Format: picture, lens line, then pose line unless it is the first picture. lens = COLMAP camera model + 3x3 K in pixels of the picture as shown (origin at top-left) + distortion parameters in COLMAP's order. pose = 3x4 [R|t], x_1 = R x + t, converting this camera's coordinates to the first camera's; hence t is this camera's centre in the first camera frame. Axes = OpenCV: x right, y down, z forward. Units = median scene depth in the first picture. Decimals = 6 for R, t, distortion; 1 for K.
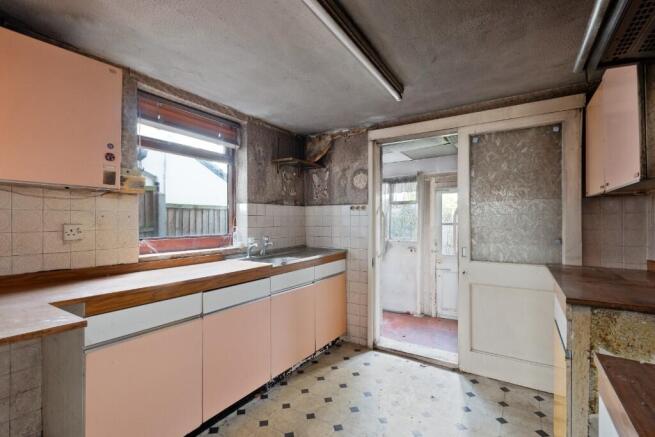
lens RADIAL K [[299.7, 0, 326.7], [0, 299.7, 222.2], [0, 0, 1]] dist [-0.005358, -0.002267]
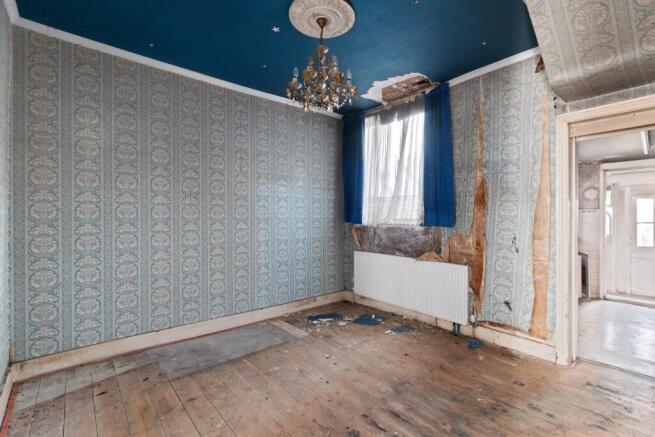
lens RADIAL K [[299.7, 0, 328.4], [0, 299.7, 217.5], [0, 0, 1]] dist [-0.005358, -0.002267]
pose [[0.956071, 0.008385, -0.293017, -0.769849], [-0.010555, 0.999927, -0.005823, 0.008013], [0.292947, 0.008660, 0.956090, -0.932102]]
